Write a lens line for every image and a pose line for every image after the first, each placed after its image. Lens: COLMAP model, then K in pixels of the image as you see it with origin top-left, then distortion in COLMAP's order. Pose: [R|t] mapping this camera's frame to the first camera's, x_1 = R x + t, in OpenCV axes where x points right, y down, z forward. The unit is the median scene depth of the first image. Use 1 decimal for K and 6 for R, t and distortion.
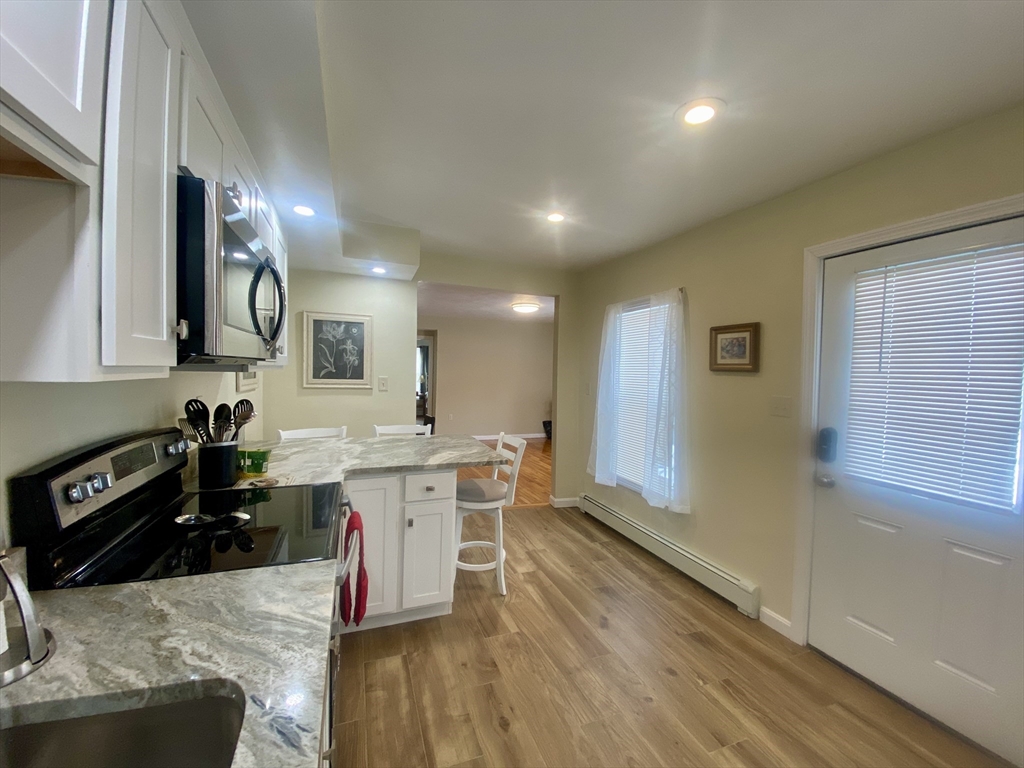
lens RADIAL K [[414.1, 0, 514.5], [0, 414.1, 386.0], [0, 0, 1]] dist [0.023890, -0.021408]
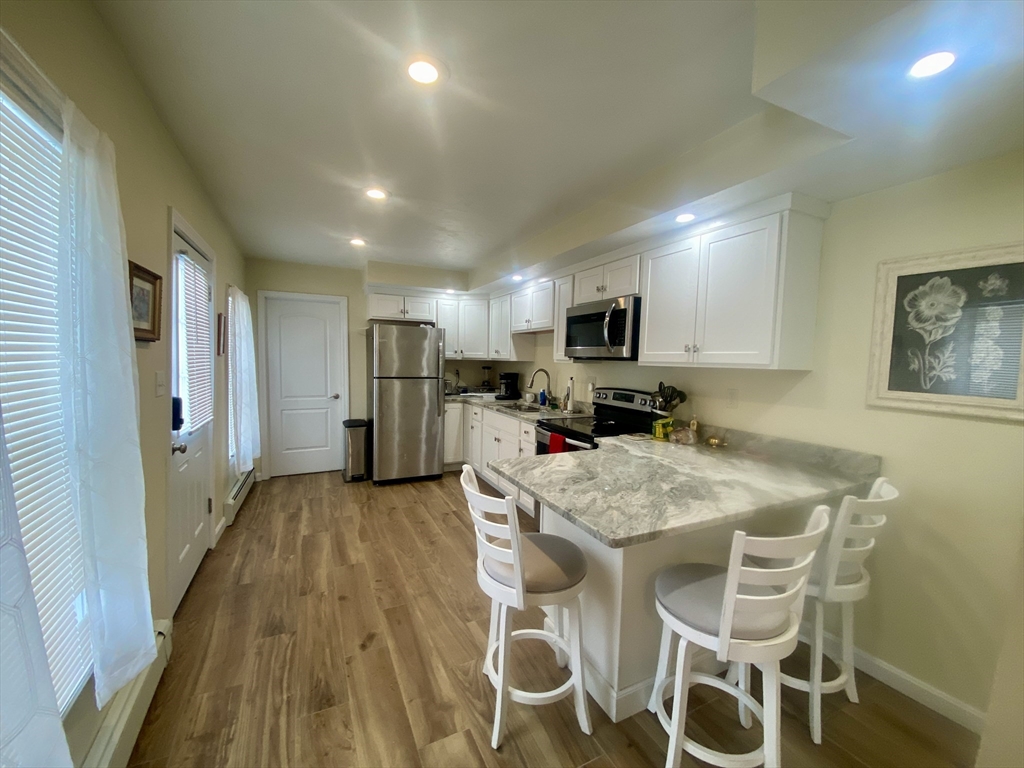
lens RADIAL K [[414.1, 0, 514.5], [0, 414.1, 386.0], [0, 0, 1]] dist [0.023890, -0.021408]
pose [[-0.994894, -0.047033, -0.089298, 0.012648], [-0.057306, 0.991571, 0.116206, -0.083213], [0.083080, 0.120730, -0.989203, 1.849149]]
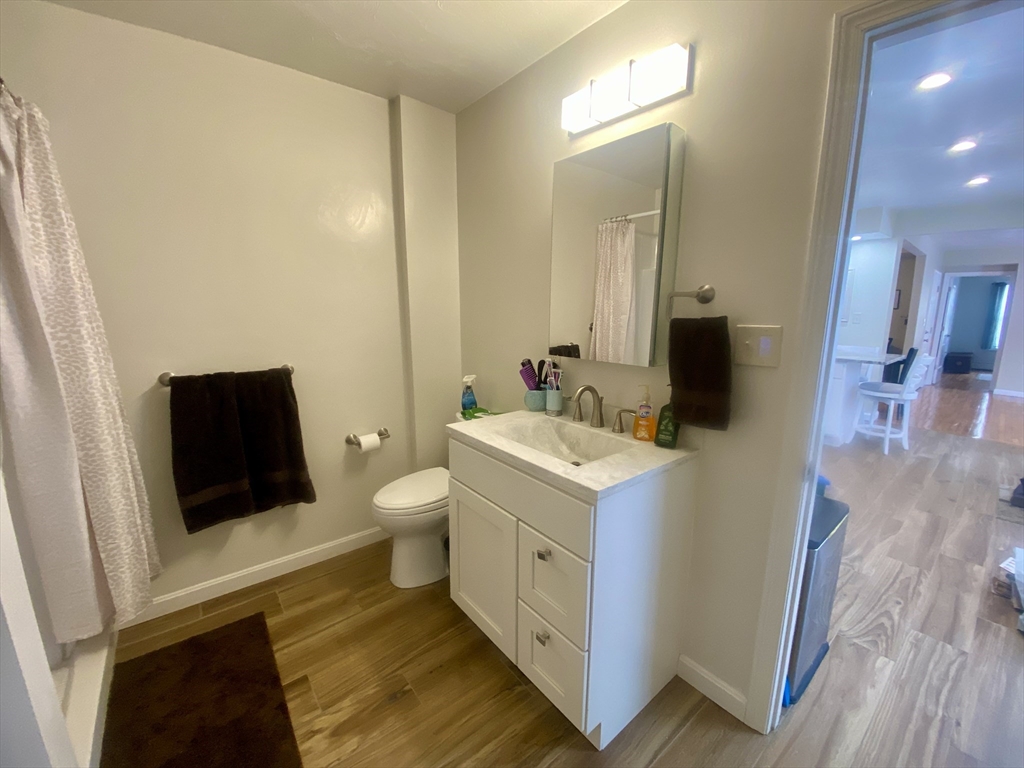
lens RADIAL K [[414.1, 0, 514.5], [0, 414.1, 386.0], [0, 0, 1]] dist [0.023890, -0.021408]
pose [[0.305607, 0.145534, -0.940970, 1.070080], [-0.035235, 0.989302, 0.141566, 0.093658], [0.951506, -0.010109, 0.307465, -0.852146]]
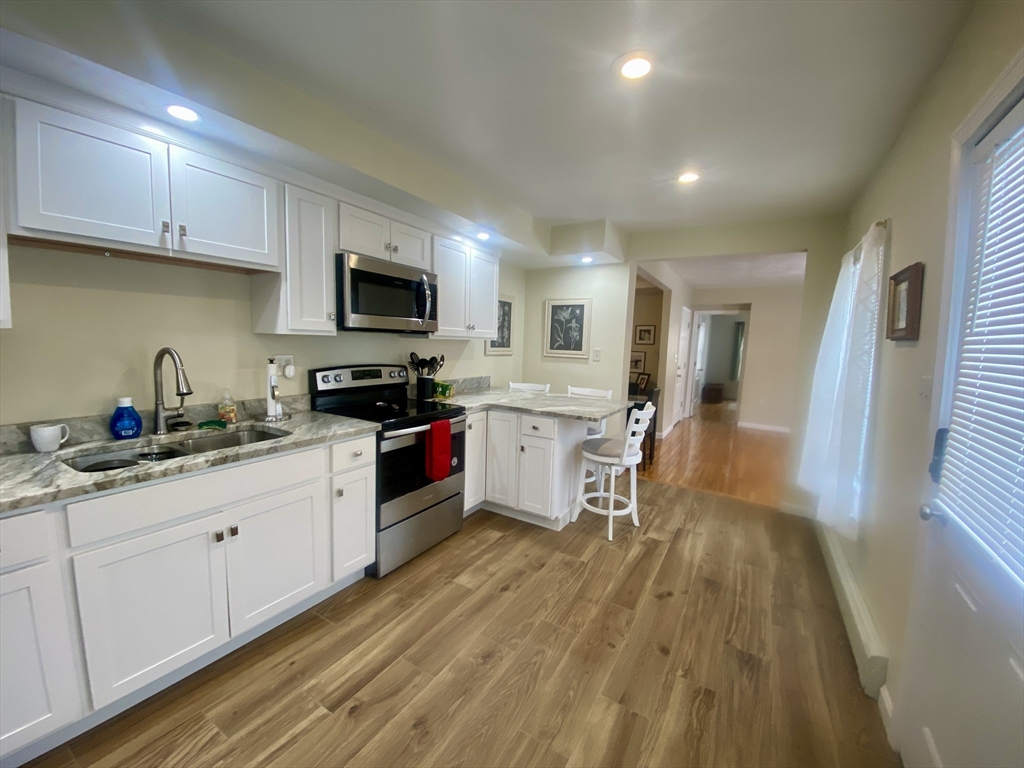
lens RADIAL K [[414.1, 0, 514.5], [0, 414.1, 386.0], [0, 0, 1]] dist [0.023890, -0.021408]
pose [[0.613187, 0.081937, -0.785677, 0.741125], [-0.050311, 0.996638, 0.064672, 0.027811], [0.788334, -0.000128, 0.615247, 0.116631]]
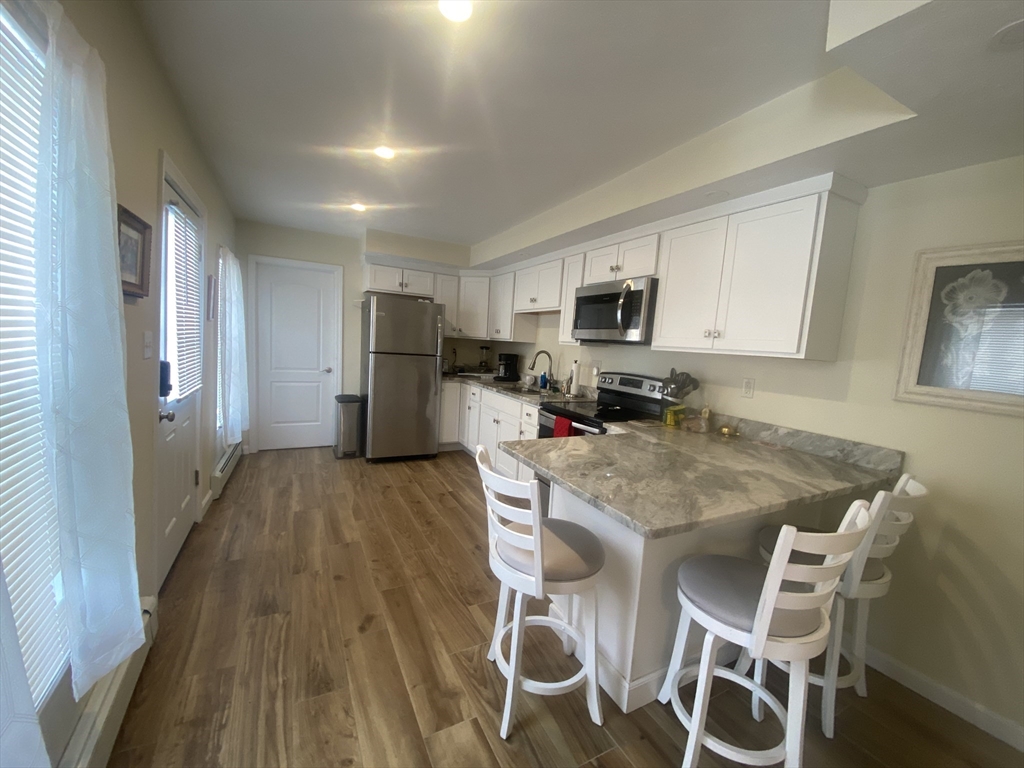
lens RADIAL K [[414.1, 0, 514.5], [0, 414.1, 386.0], [0, 0, 1]] dist [0.023890, -0.021408]
pose [[-0.988962, -0.084799, -0.121508, 0.063386], [-0.103087, 0.982813, 0.153137, -0.062806], [0.106433, 0.163972, -0.980706, 1.800576]]
